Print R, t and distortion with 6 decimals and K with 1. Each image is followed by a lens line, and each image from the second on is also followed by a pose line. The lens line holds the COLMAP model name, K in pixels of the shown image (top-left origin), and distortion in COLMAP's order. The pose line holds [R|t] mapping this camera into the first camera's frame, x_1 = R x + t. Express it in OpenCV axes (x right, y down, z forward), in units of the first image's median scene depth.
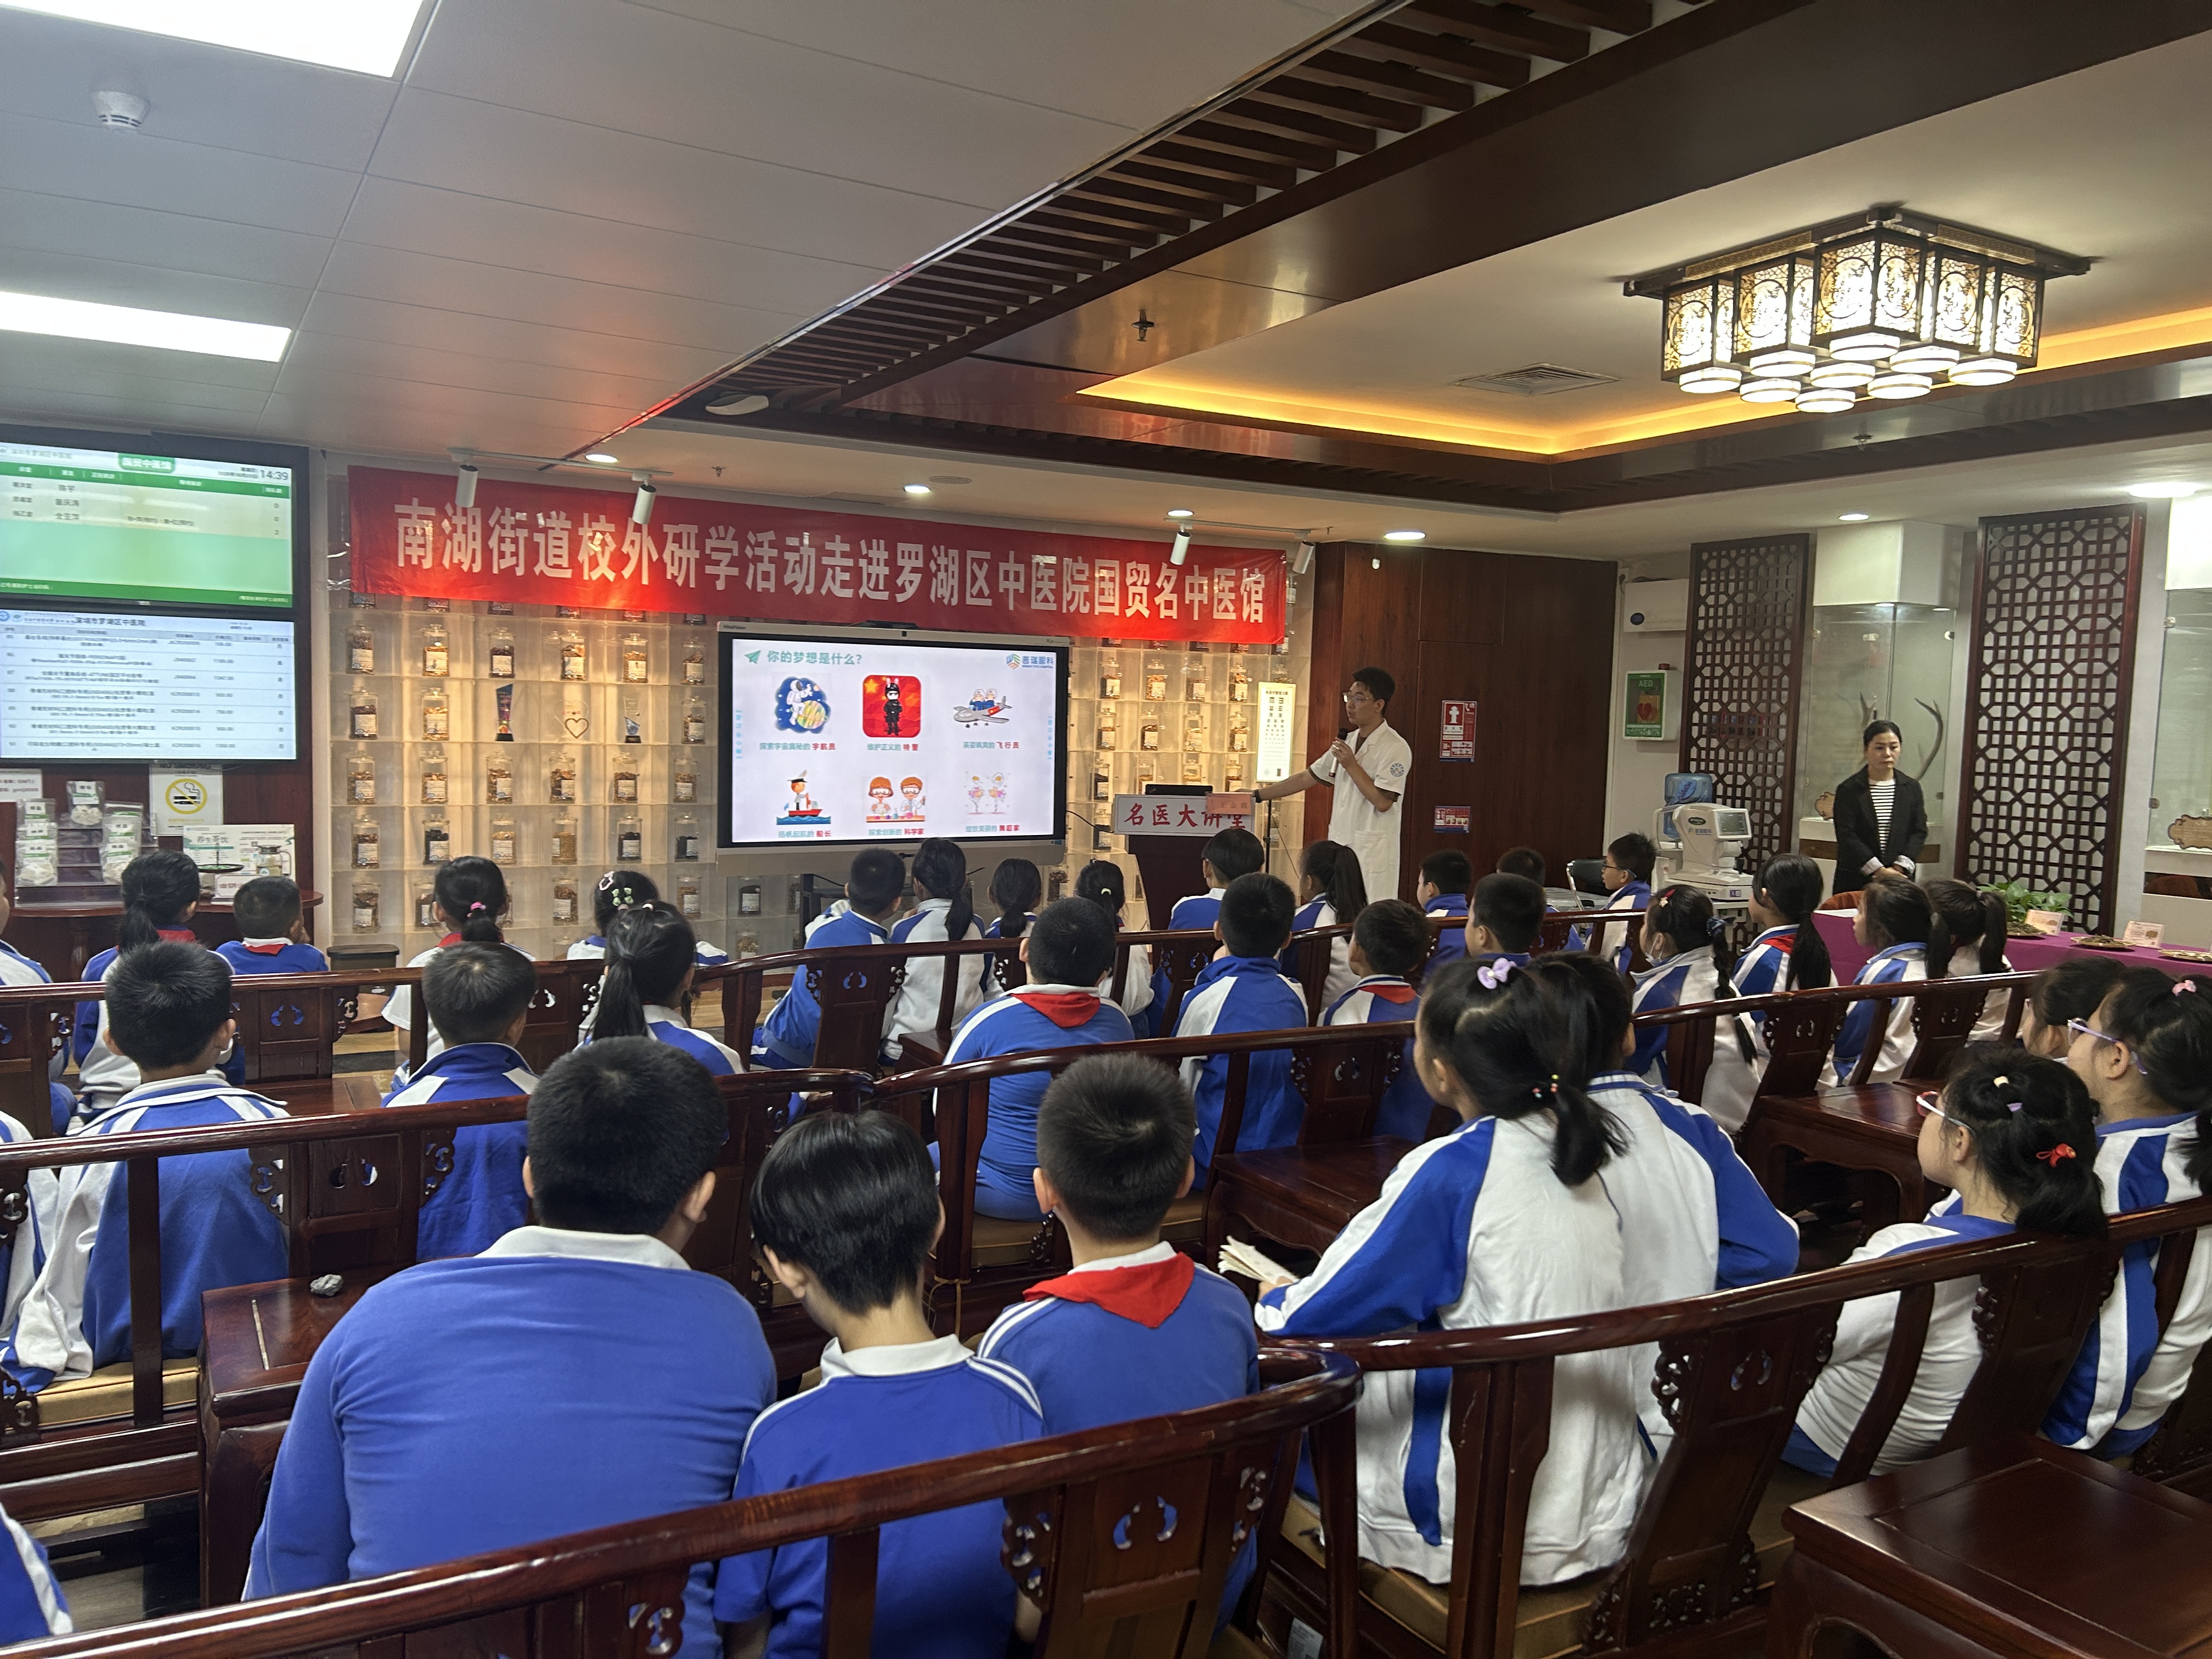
lens RADIAL K [[1702.2, 0, 1102.8], [0, 1702.2, 834.7], [0, 0, 1]] dist [0.017088, -0.007542]
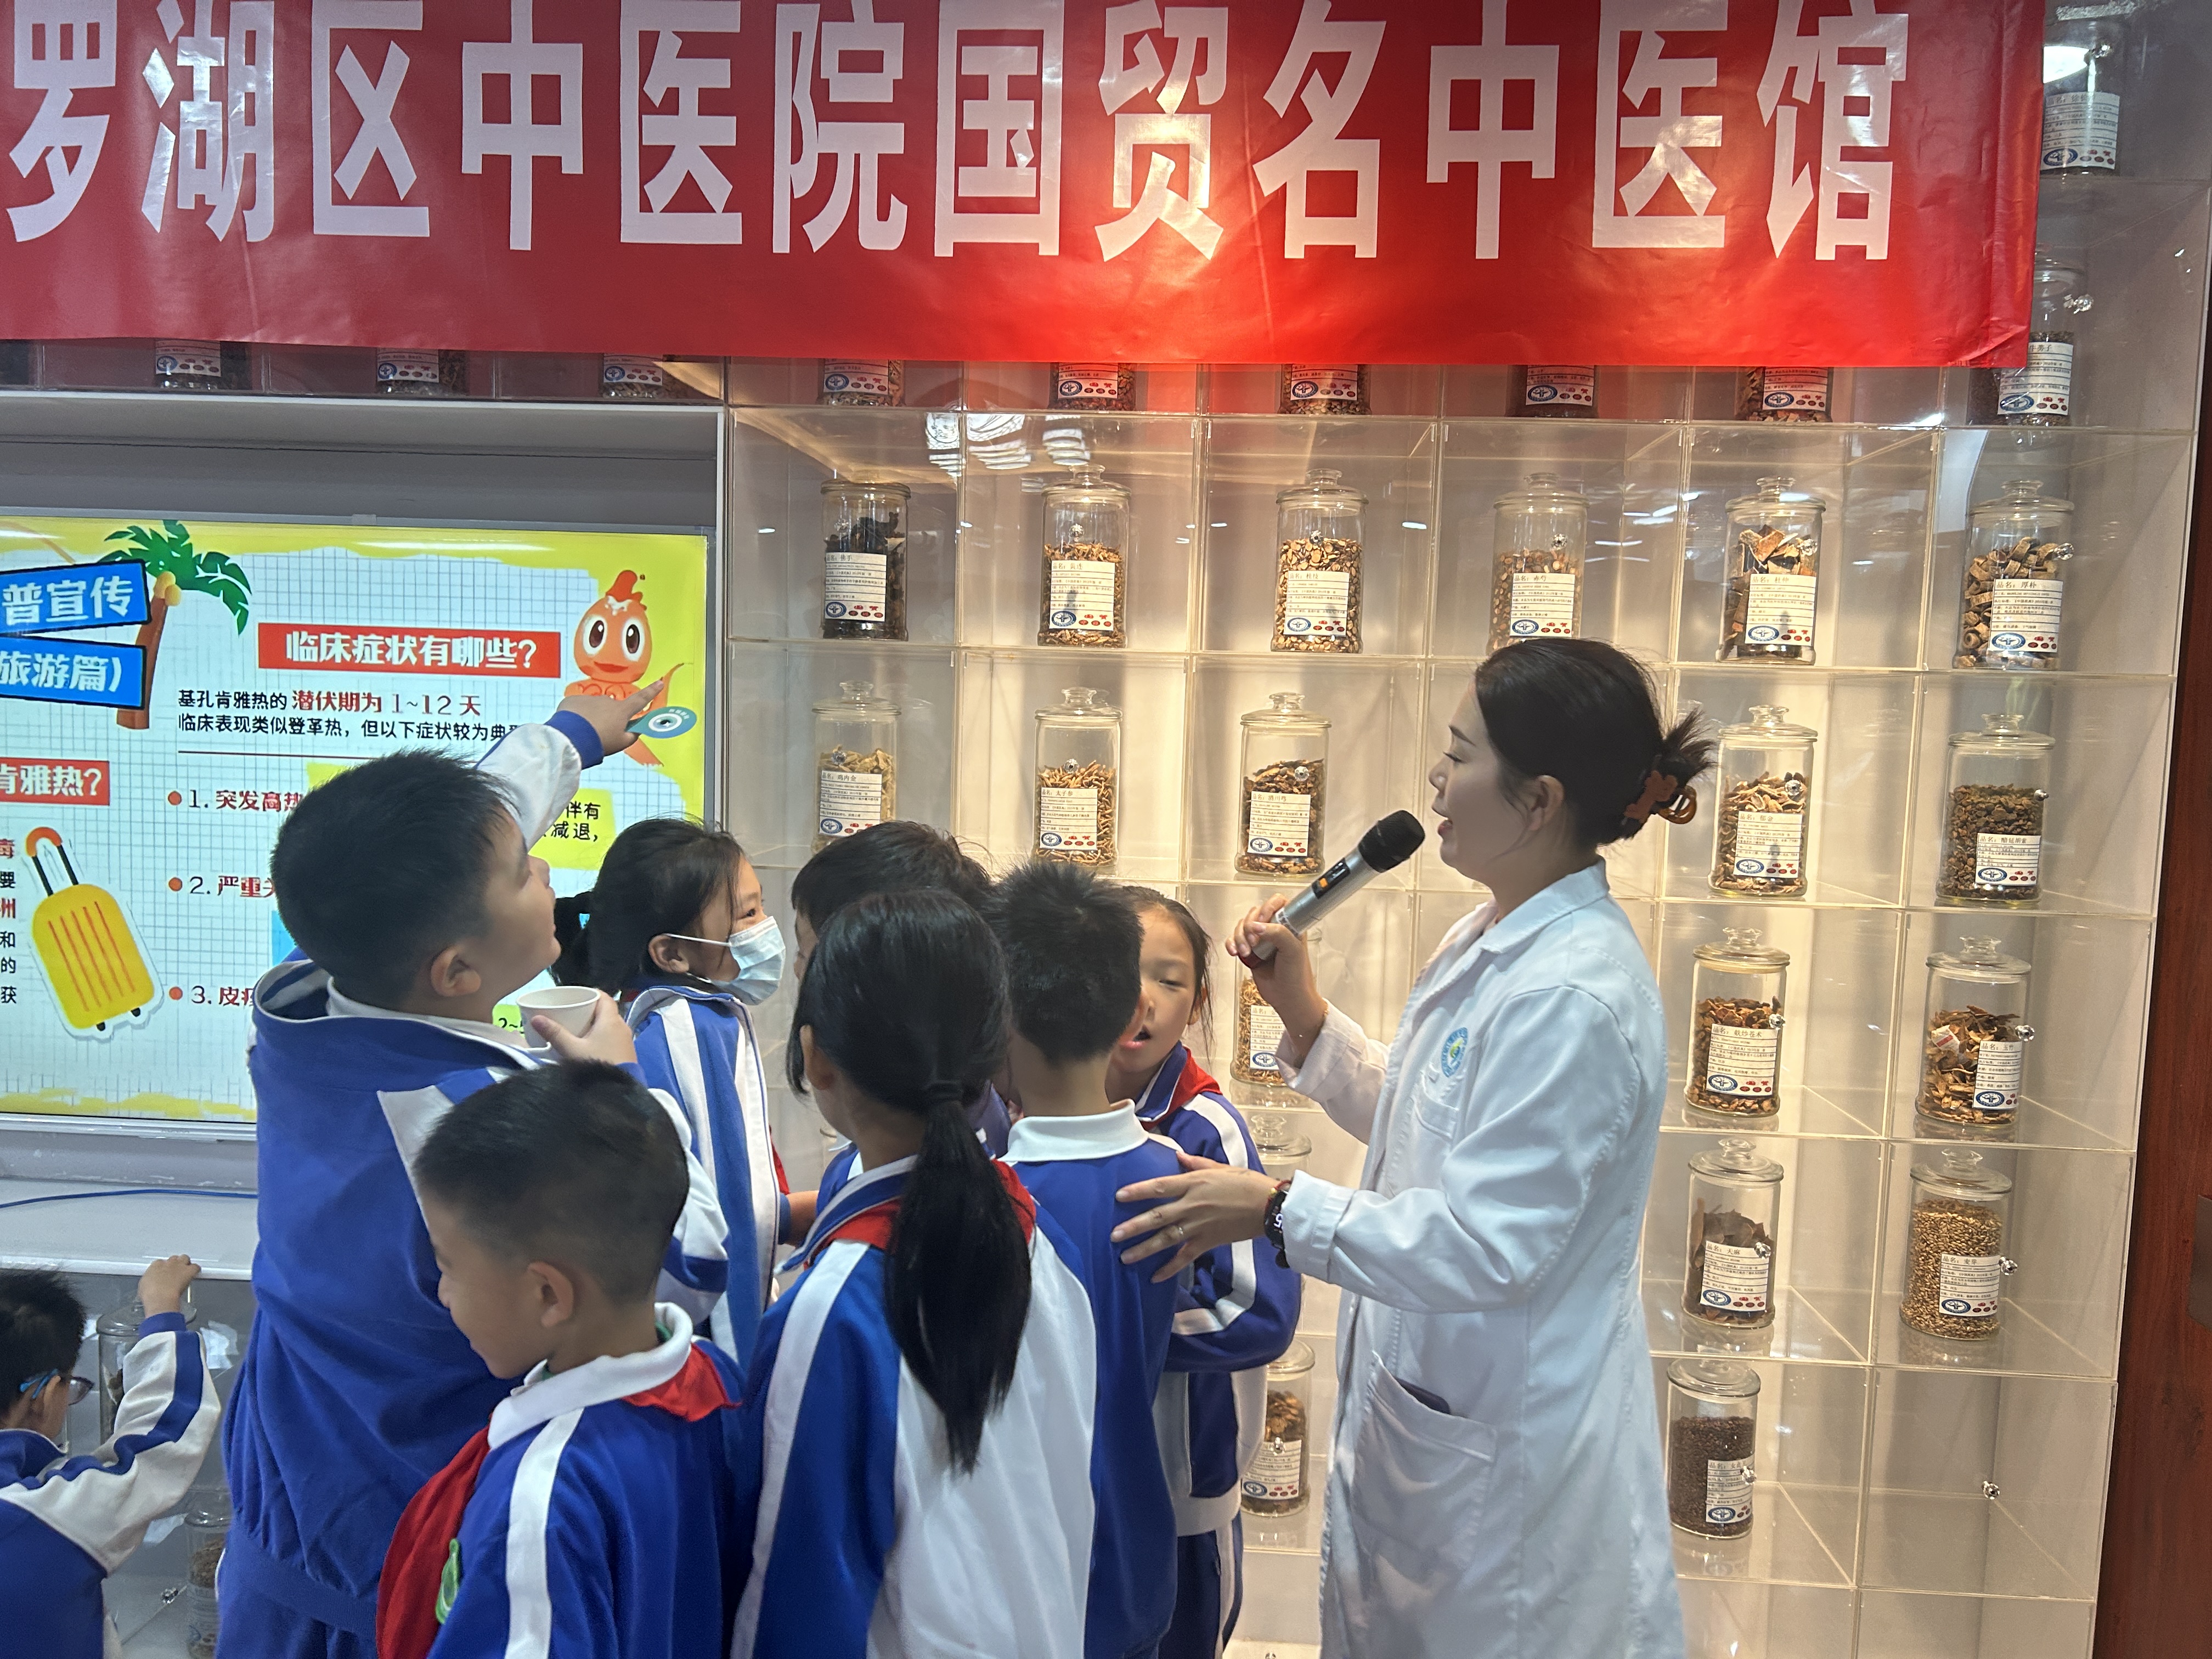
lens RADIAL K [[1702.2, 0, 1102.2], [0, 1702.2, 827.5], [0, 0, 1]] dist [0.017088, -0.007542]
pose [[0.841474, 0.036042, -0.539094, 0.136577], [-0.042380, 0.999101, 0.000644, -0.056881], [0.538633, 0.022305, 0.842245, 0.835445]]
